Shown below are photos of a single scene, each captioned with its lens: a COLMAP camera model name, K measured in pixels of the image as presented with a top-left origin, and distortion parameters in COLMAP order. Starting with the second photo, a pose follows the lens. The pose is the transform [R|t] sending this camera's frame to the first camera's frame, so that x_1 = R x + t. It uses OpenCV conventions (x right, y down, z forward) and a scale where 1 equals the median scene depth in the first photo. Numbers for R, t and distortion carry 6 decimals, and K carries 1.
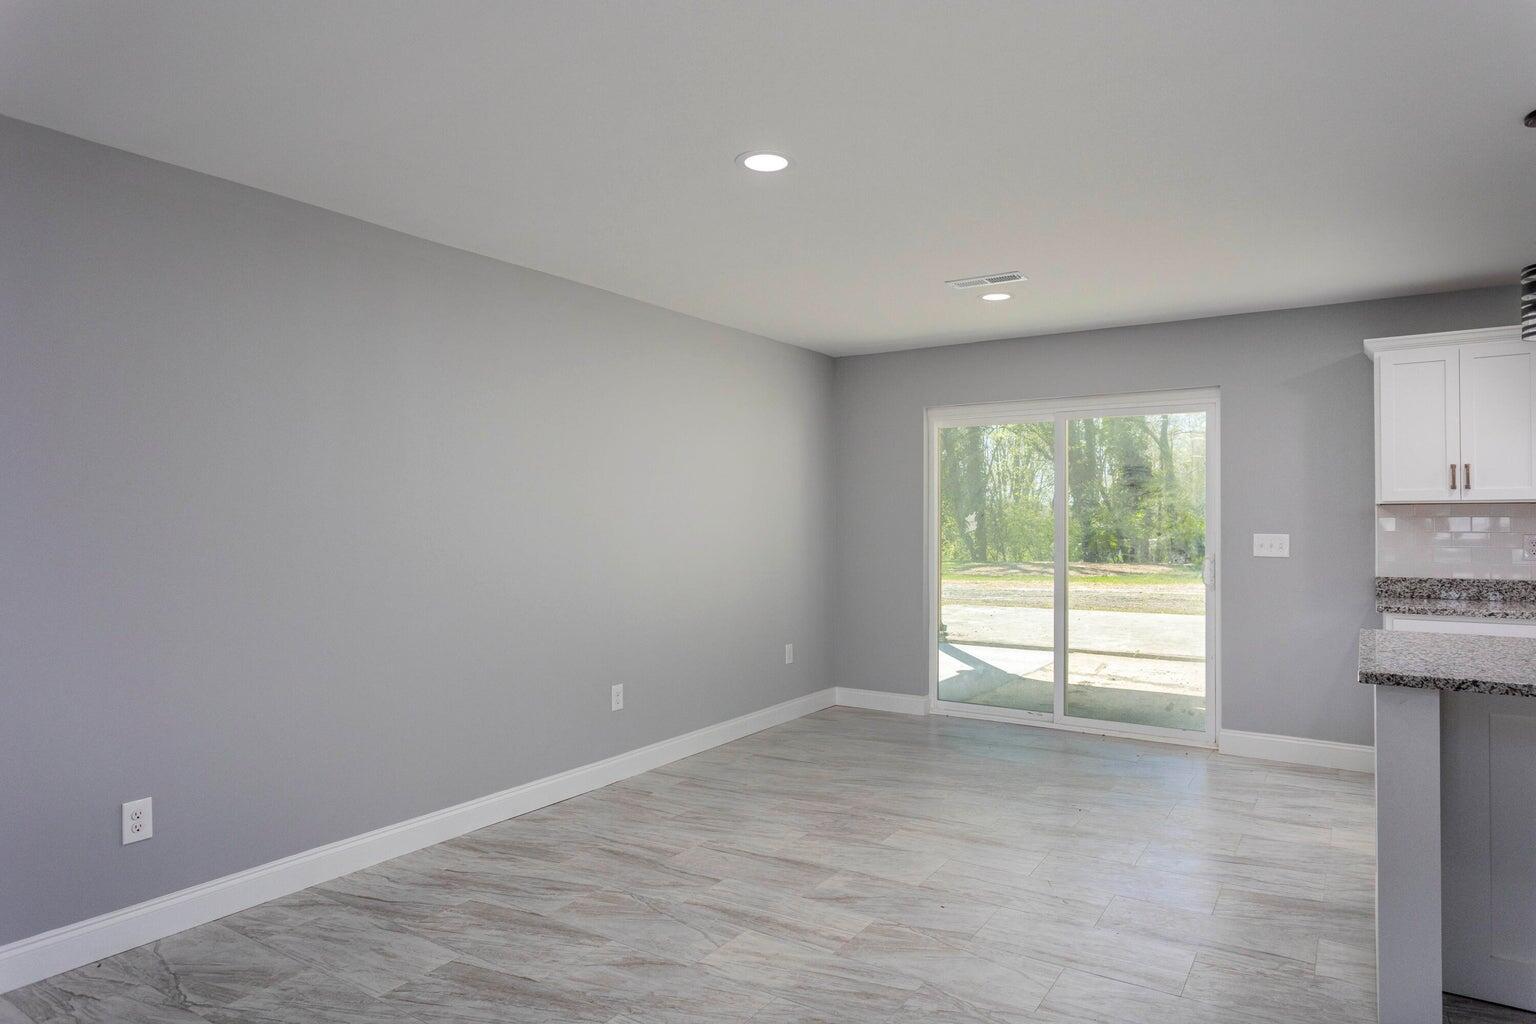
lens RADIAL K [[913.2, 0, 772.8], [0, 913.2, 510.1], [0, 0, 1]] dist [-0.002654, 0.000146]
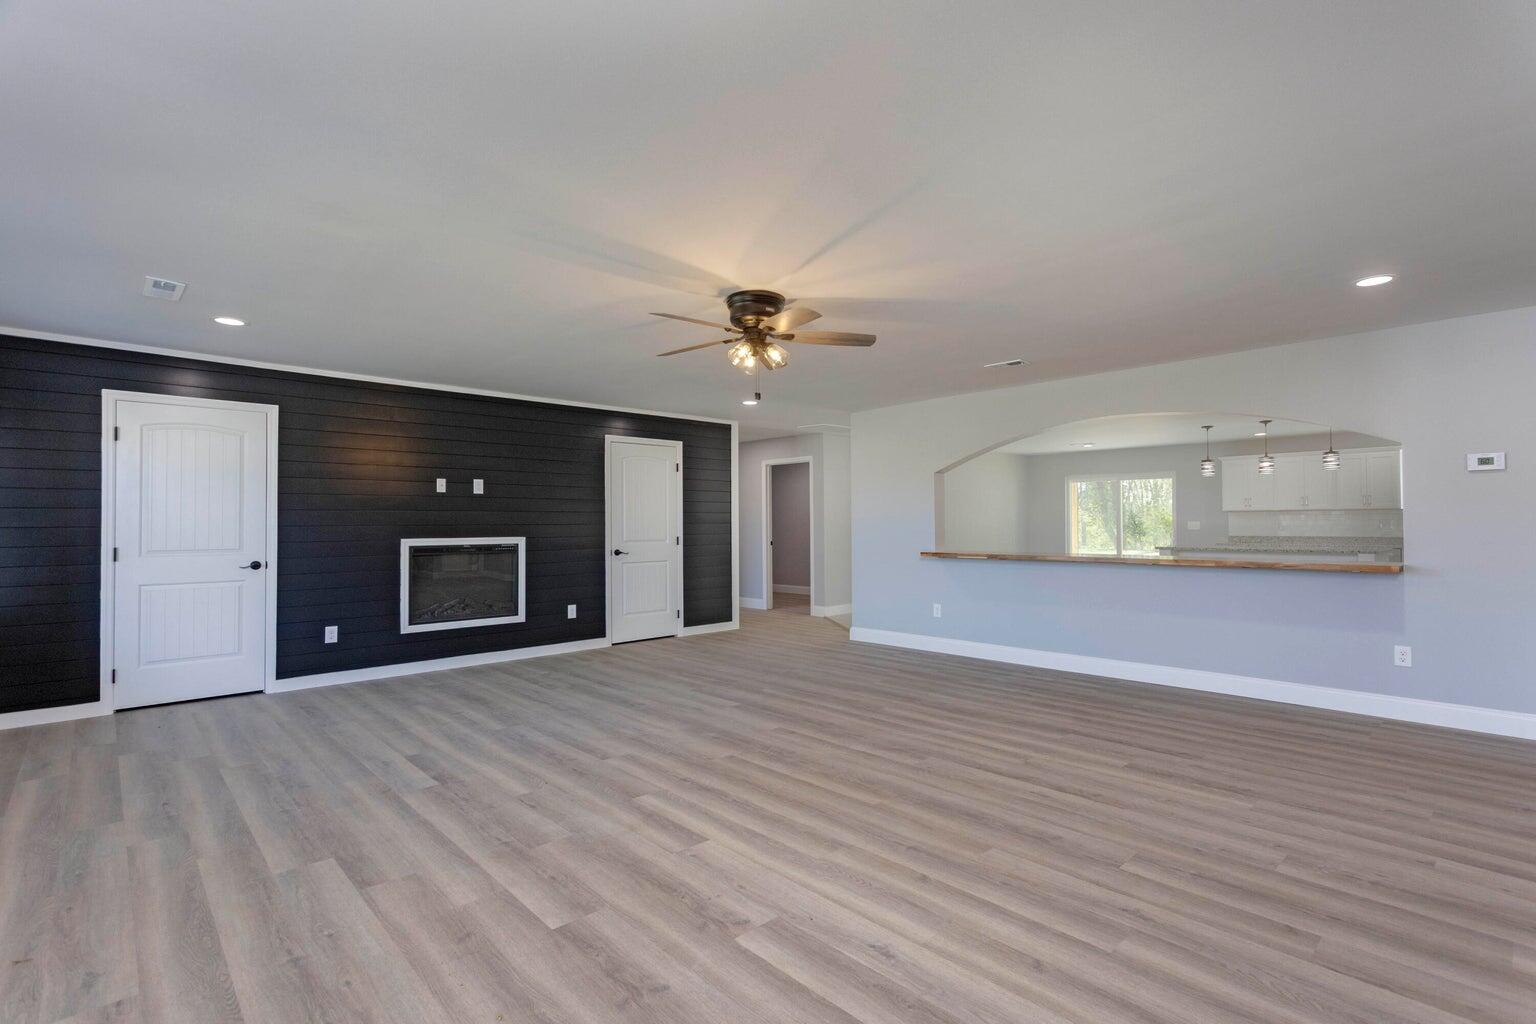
lens RADIAL K [[719.5, 0, 769.2], [0, 719.5, 515.4], [0, 0, 1]] dist [0.004990, 0.000907]
pose [[0.970979, -0.009645, -0.238970, -0.317322], [0.009571, 0.999953, -0.001471, -0.006930], [0.238973, -0.000858, 0.971026, -2.321905]]
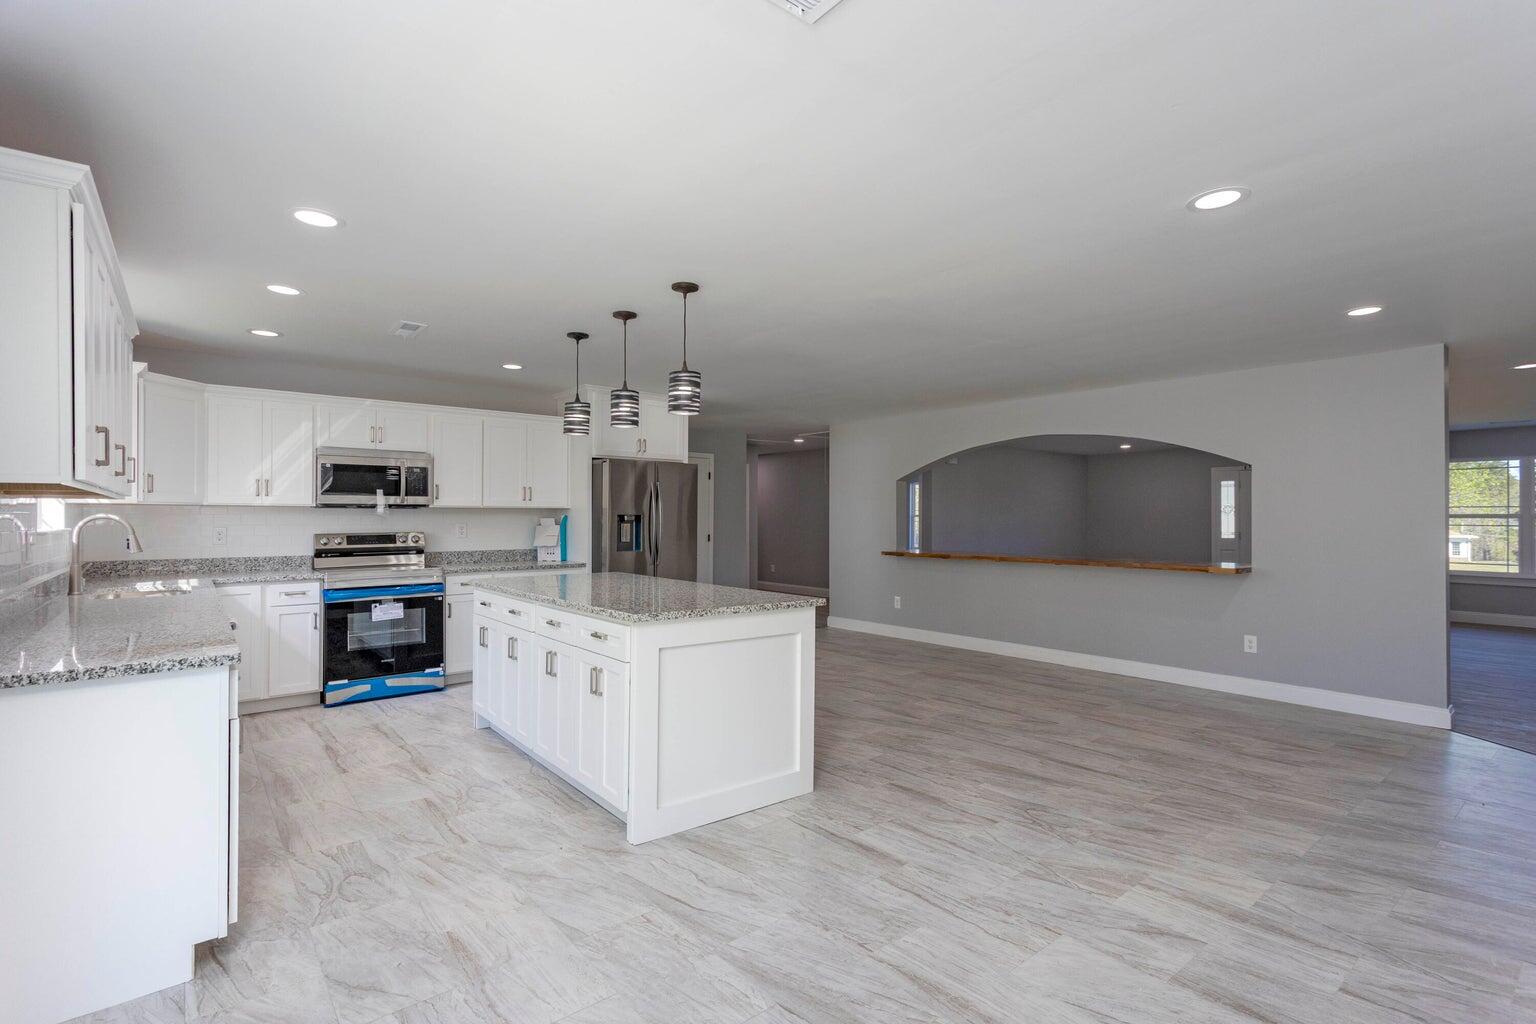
lens RADIAL K [[719.5, 0, 773.4], [0, 719.5, 513.5], [0, 0, 1]] dist [0.004990, 0.000907]
pose [[-0.953760, 0.002440, 0.300559, 0.213032], [-0.003354, 0.999818, -0.018761, 0.020769], [-0.300550, -0.018901, -0.953579, 1.734888]]
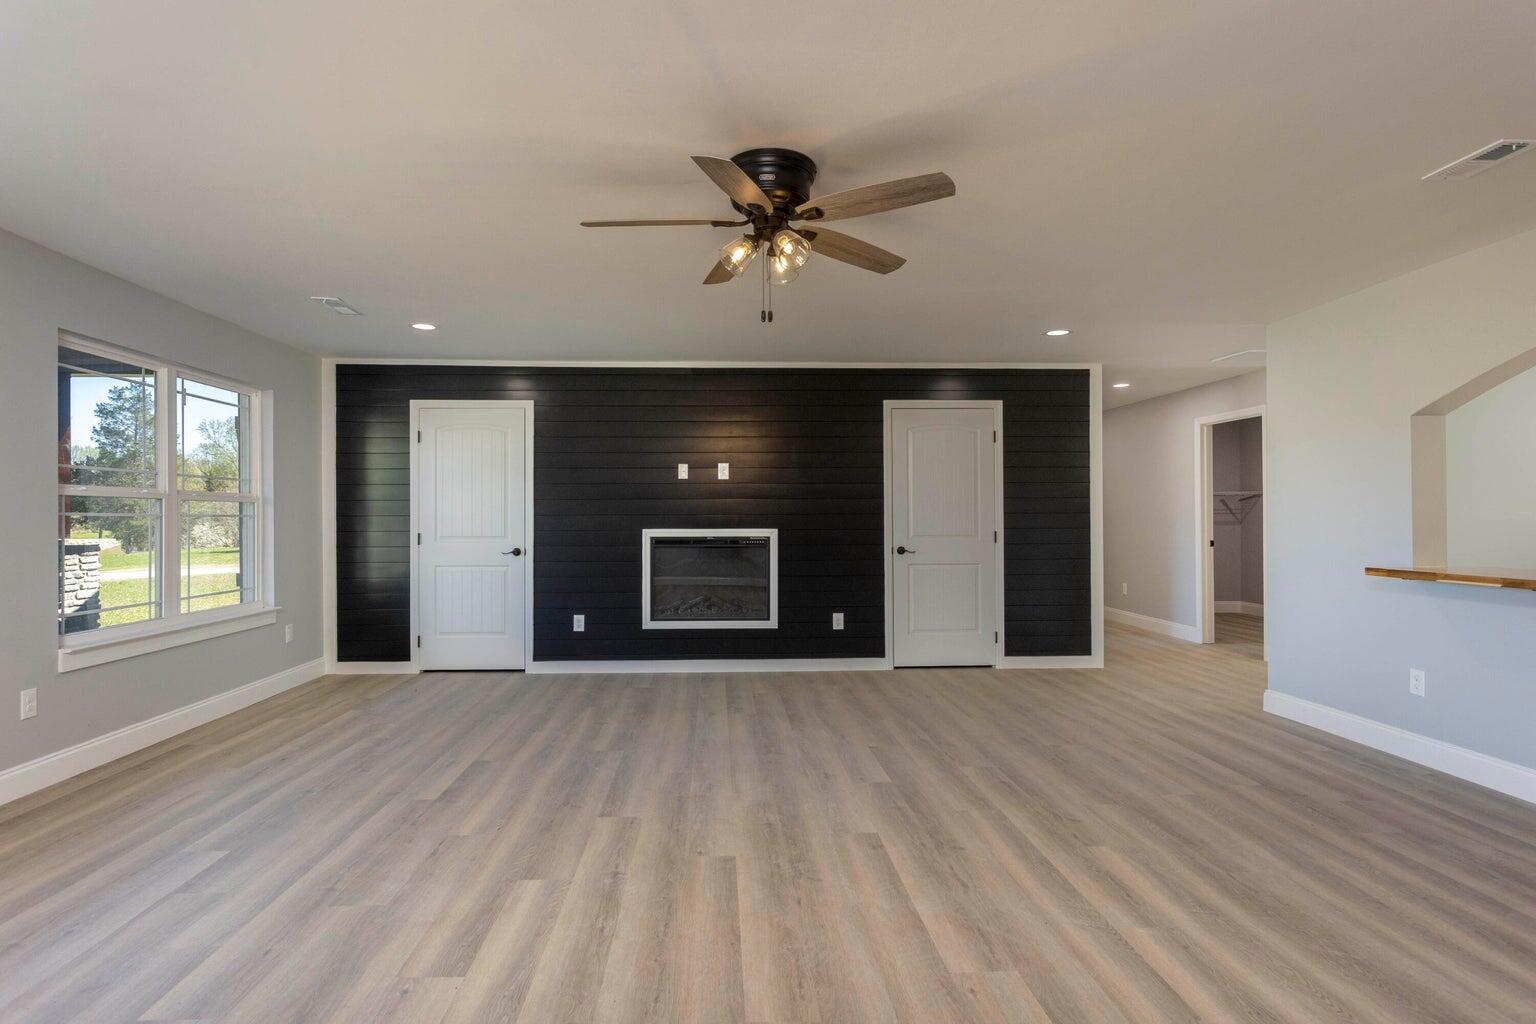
lens RADIAL K [[808.0, 0, 740.1], [0, 808.0, 512.2], [0, 0, 1]] dist [-0.002626, 0.004441]
pose [[0.571154, -0.007868, -0.820805, 0.072419], [0.013442, 0.999910, -0.000231, 0.003646], [0.820733, -0.010901, 0.571208, -1.695344]]
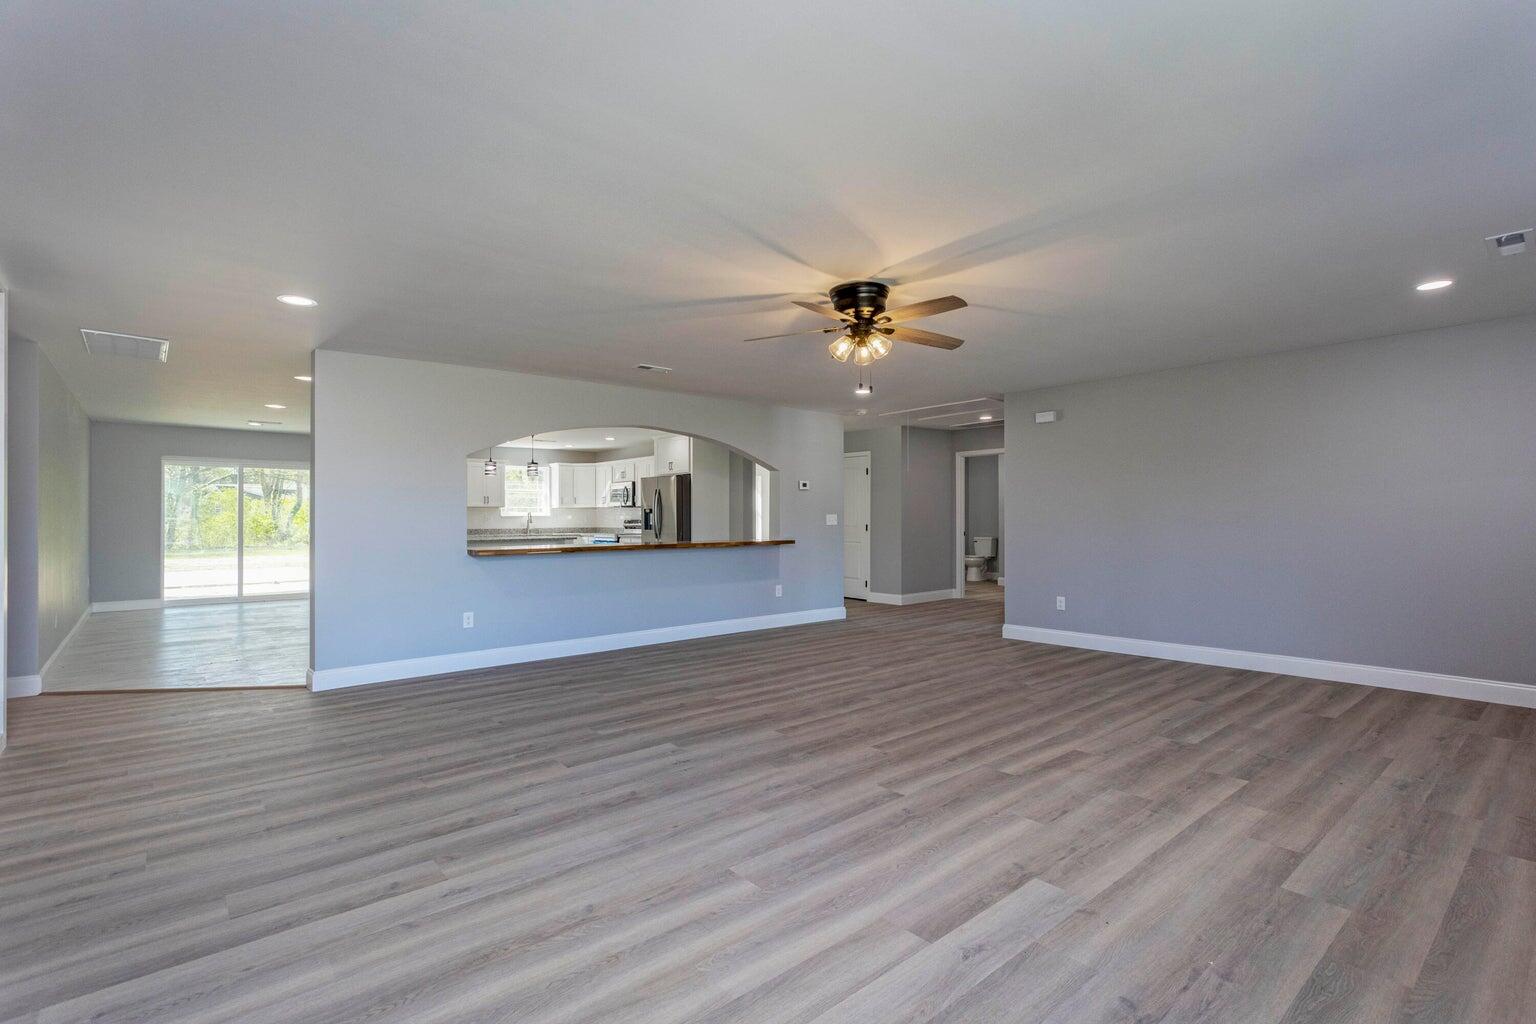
lens RADIAL K [[719.5, 0, 773.6], [0, 719.5, 511.8], [0, 0, 1]] dist [0.004990, 0.000907]
pose [[0.276979, 0.005009, 0.960863, -1.817420], [-0.008280, 0.999962, -0.002826, 0.008381], [-0.960840, -0.007173, 0.277010, -1.365271]]
